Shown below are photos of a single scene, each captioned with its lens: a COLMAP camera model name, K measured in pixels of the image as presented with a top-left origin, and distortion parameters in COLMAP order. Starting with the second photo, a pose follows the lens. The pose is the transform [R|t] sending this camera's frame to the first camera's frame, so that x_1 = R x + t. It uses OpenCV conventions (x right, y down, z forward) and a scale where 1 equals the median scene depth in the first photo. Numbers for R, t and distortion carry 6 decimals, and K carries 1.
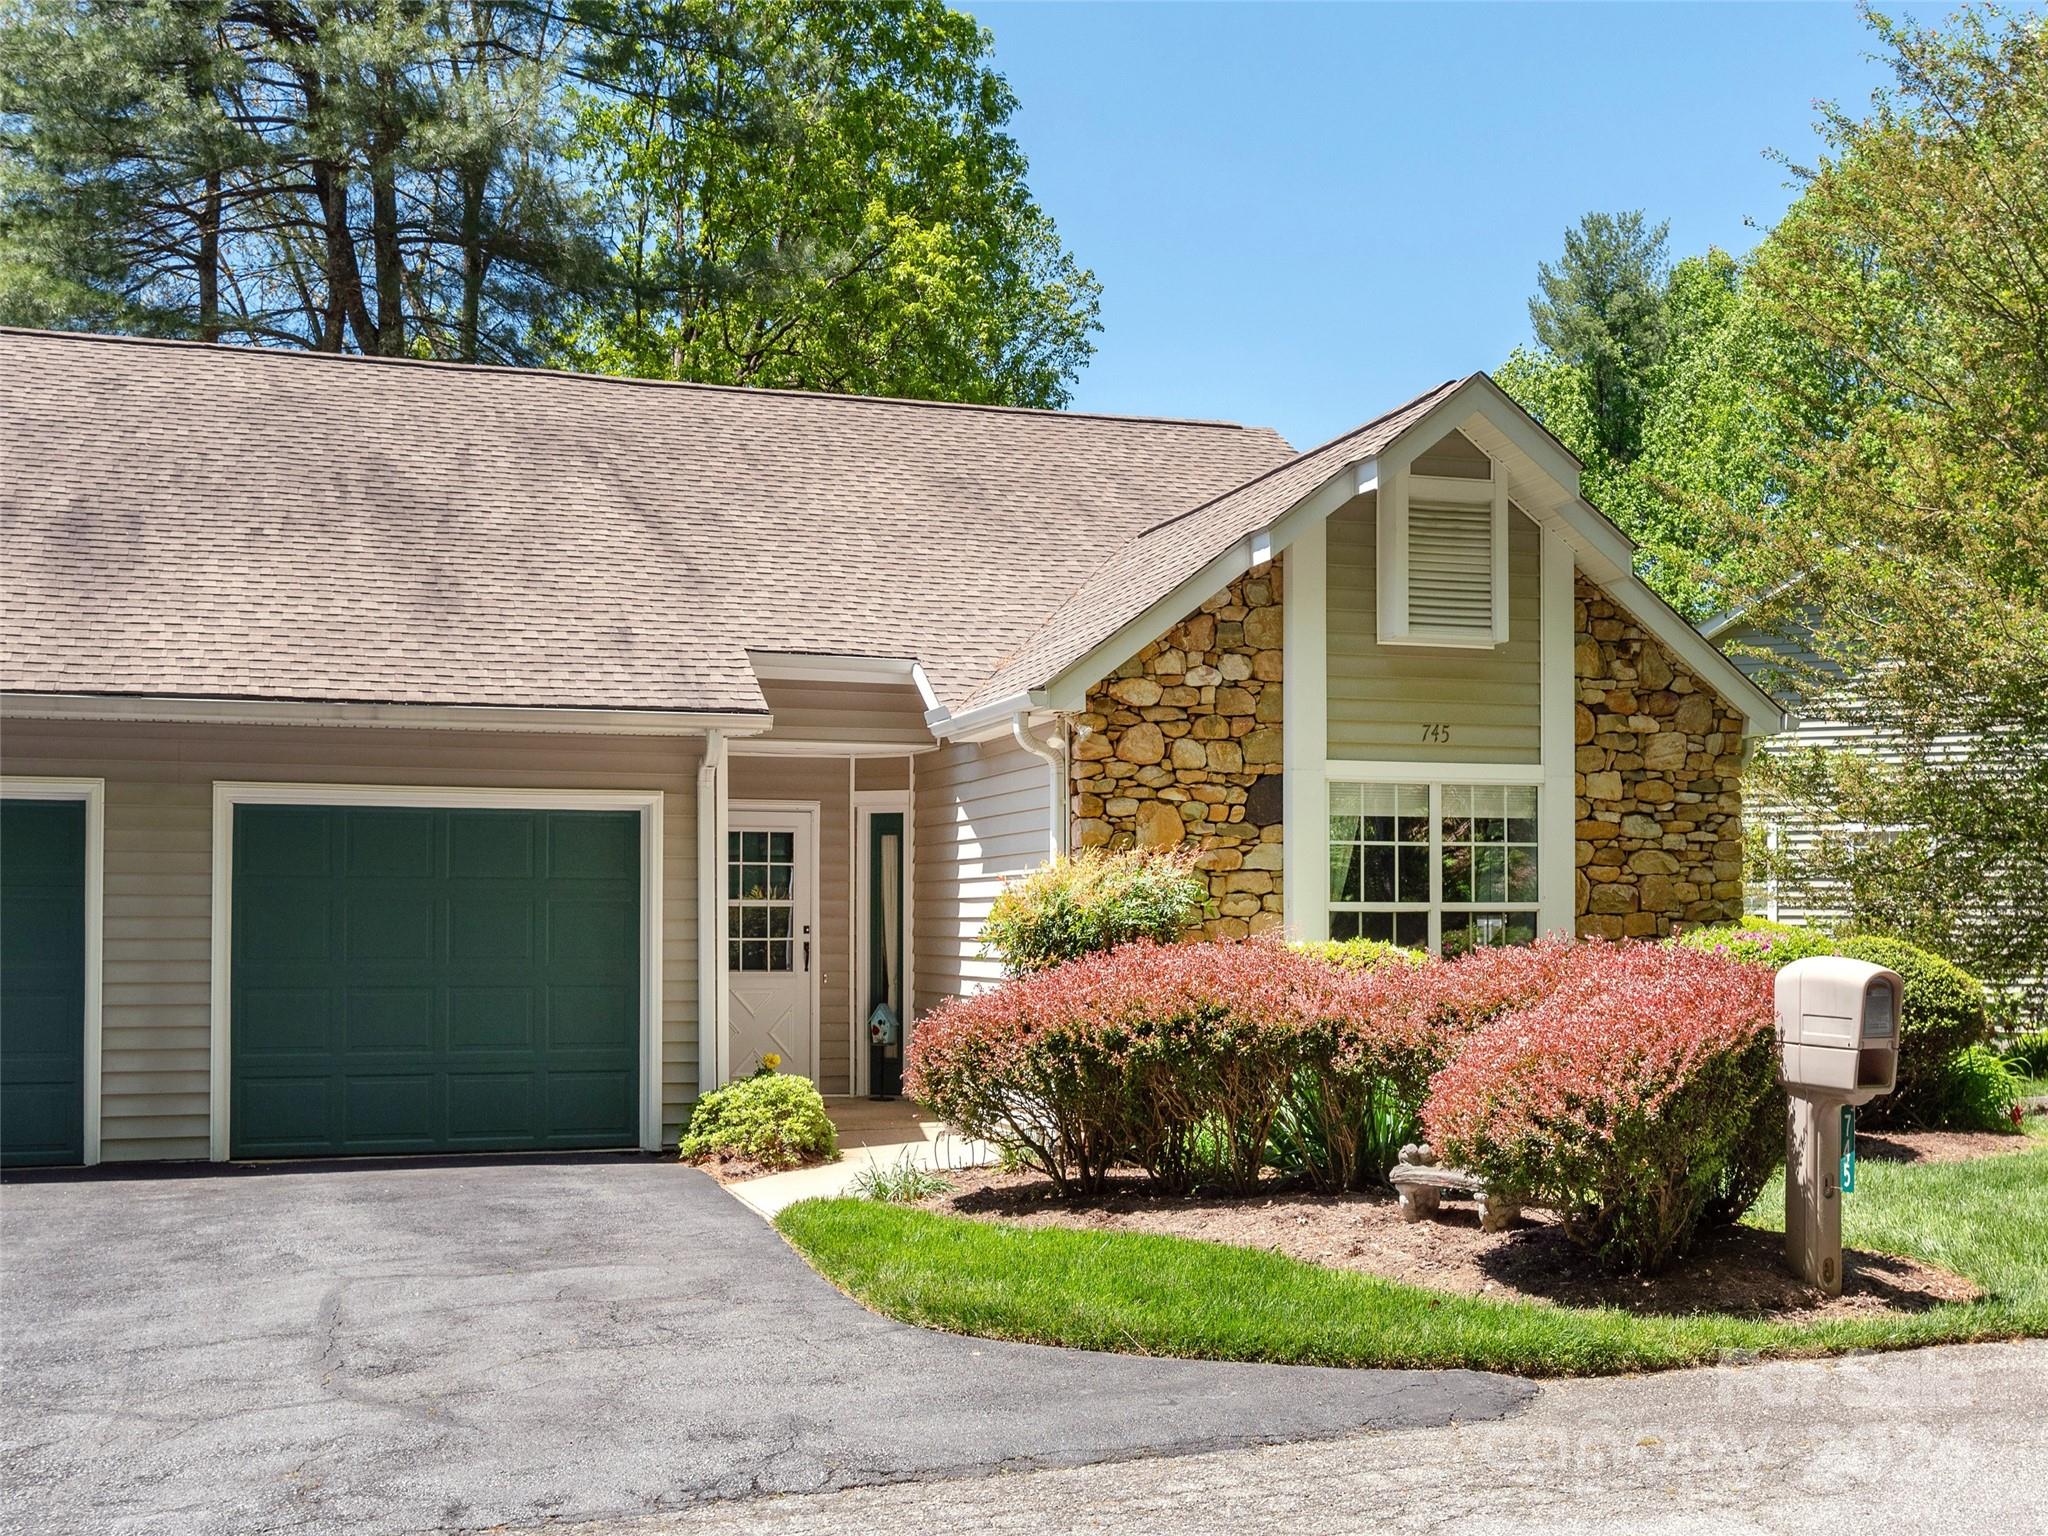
lens RADIAL K [[1909.6, 0, 961.0], [0, 1909.6, 778.1], [0, 0, 1]] dist [0.009556, 0.015346]
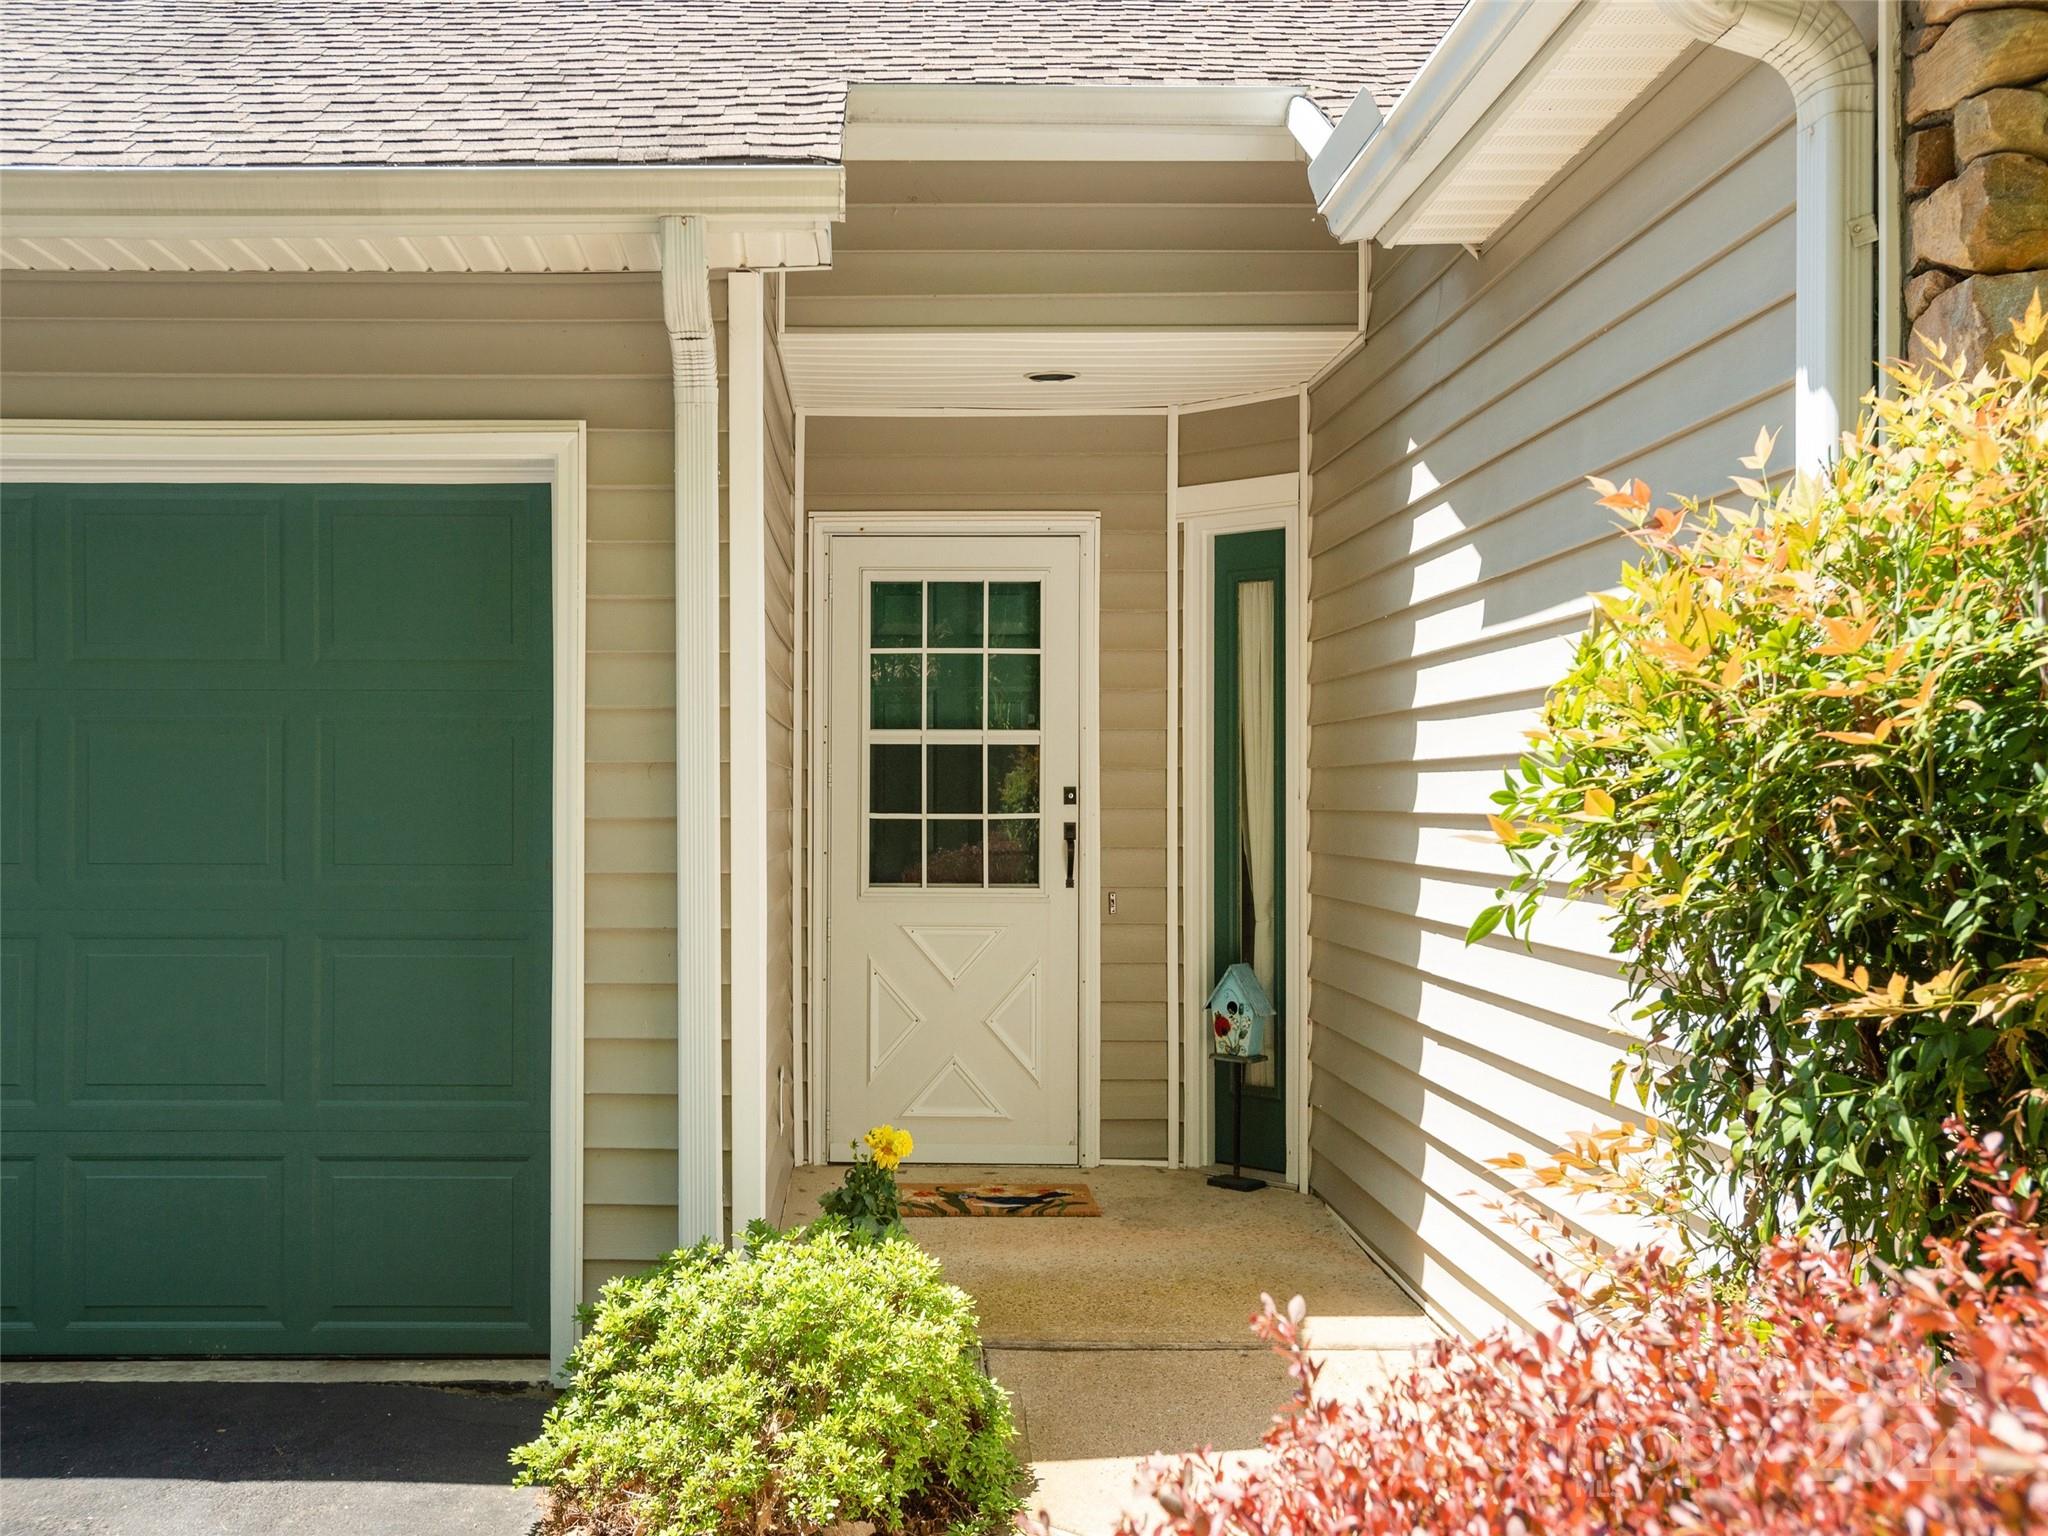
lens RADIAL K [[1909.6, 0, 961.0], [0, 1909.6, 778.1], [0, 0, 1]] dist [0.009556, 0.015346]
pose [[0.969130, 0.006306, -0.246470, 0.006644], [0.011331, 0.997477, 0.070076, 0.055513], [0.246290, -0.070705, 0.966614, 0.720537]]
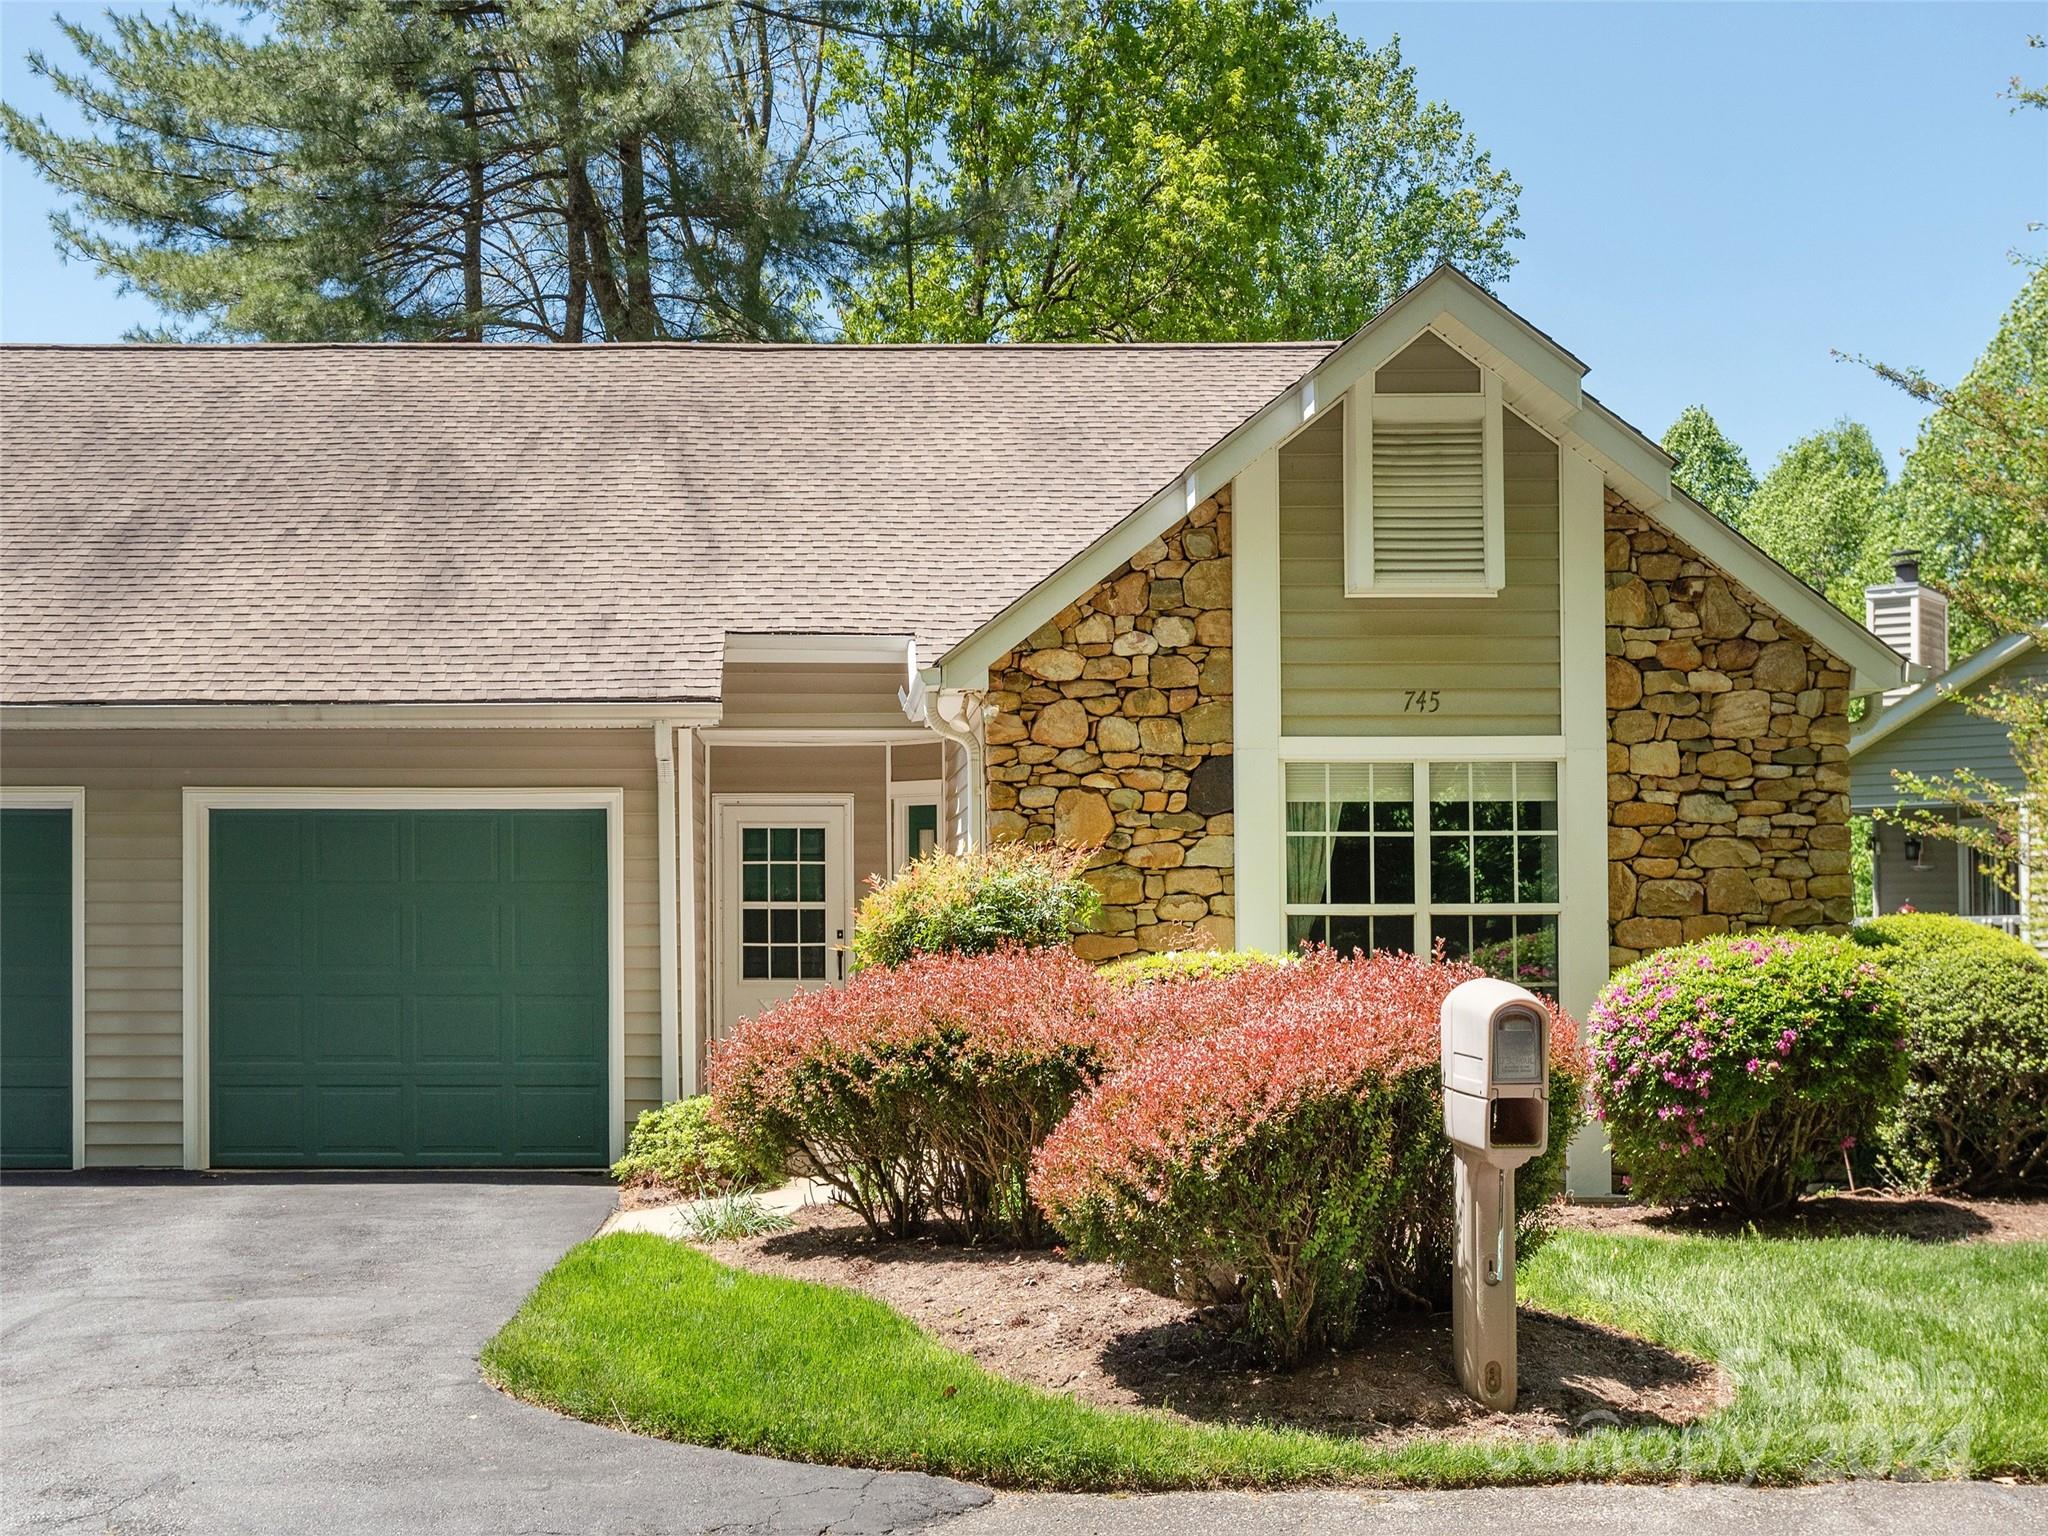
lens RADIAL K [[2066.8, 0, 825.9], [0, 2066.8, 765.0], [0, 0, 1]] dist [0.010694, 0.018767]
pose [[0.961929, -0.022897, -0.272339, 0.236984], [0.023181, 0.999729, -0.002177, 0.000287], [0.272315, -0.004219, 0.962199, 0.059056]]
